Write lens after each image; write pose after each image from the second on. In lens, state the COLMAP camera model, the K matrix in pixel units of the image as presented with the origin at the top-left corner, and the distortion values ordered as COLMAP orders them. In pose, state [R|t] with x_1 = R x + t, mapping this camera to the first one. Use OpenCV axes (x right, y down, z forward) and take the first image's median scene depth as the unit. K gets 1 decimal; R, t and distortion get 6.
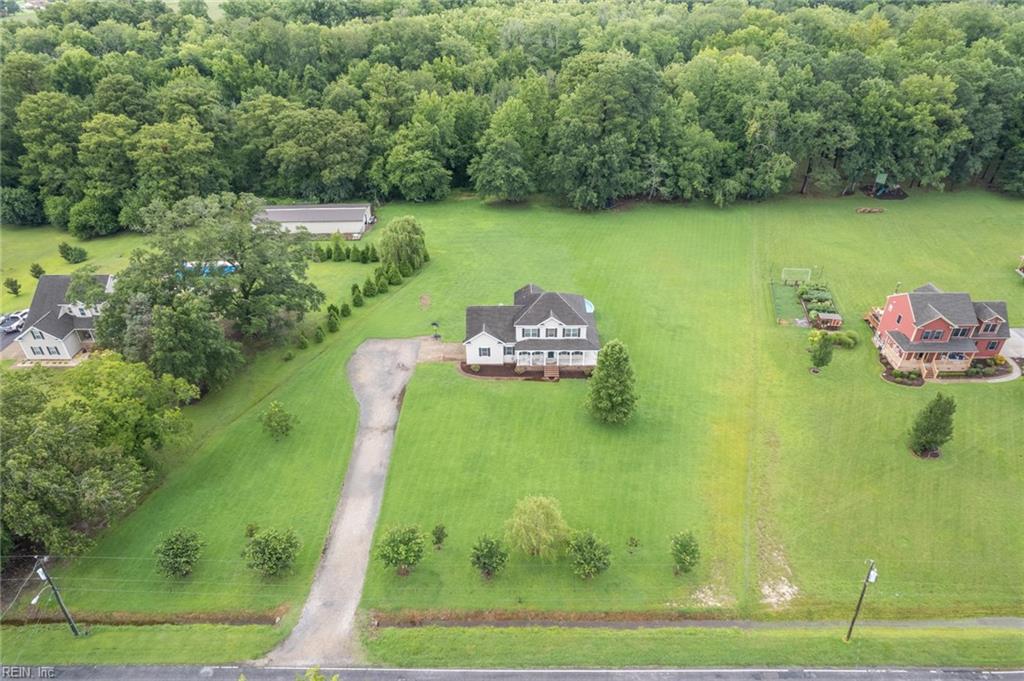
lens RADIAL K [[653.0, 0, 507.5], [0, 653.0, 352.9], [0, 0, 1]] dist [-0.054132, 0.042075]
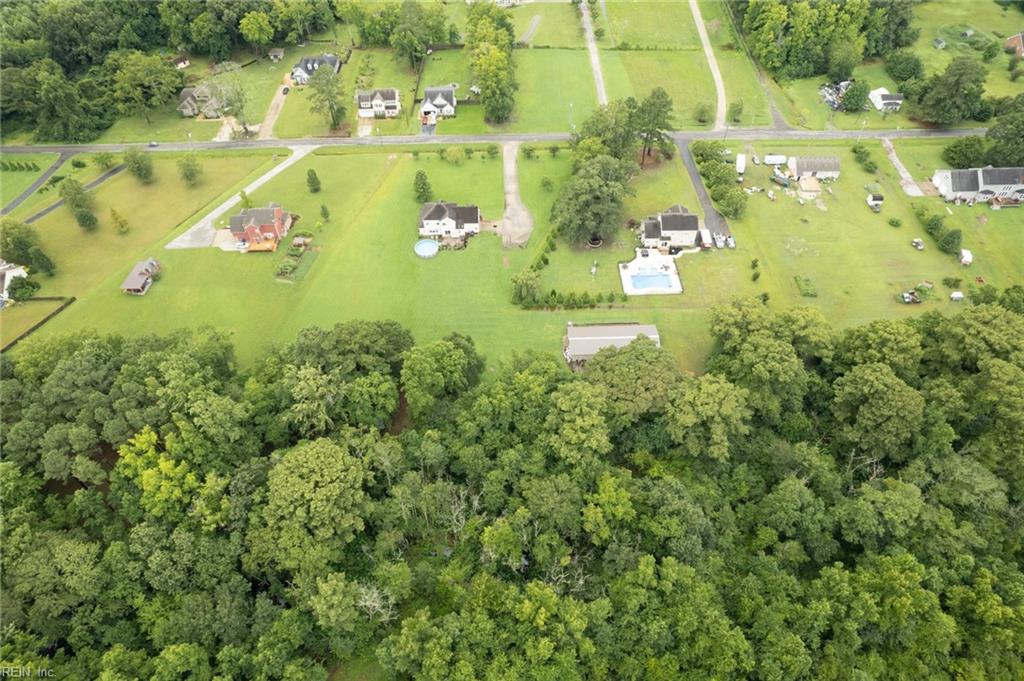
lens RADIAL K [[653.0, 0, 507.5], [0, 653.0, 352.9], [0, 0, 1]] dist [-0.054132, 0.042075]
pose [[-0.999499, 0.030579, 0.008157, -0.165649], [0.011601, 0.114192, 0.993391, -2.196112], [0.029446, 0.992988, -0.114489, 1.752264]]
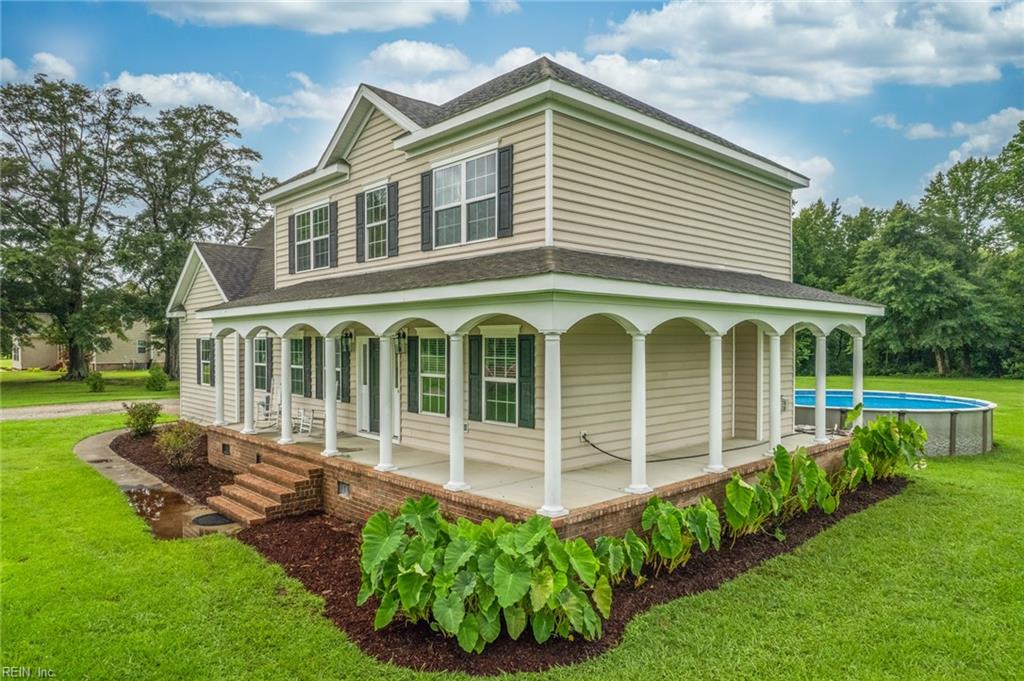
lens RADIAL K [[653.0, 0, 507.5], [0, 653.0, 352.9], [0, 0, 1]] dist [-0.054132, 0.042075]
pose [[0.684021, 0.027646, -0.728938, 0.190348], [-0.407286, 0.843492, -0.350199, 0.031750], [0.605172, 0.536430, 0.588226, 0.934080]]
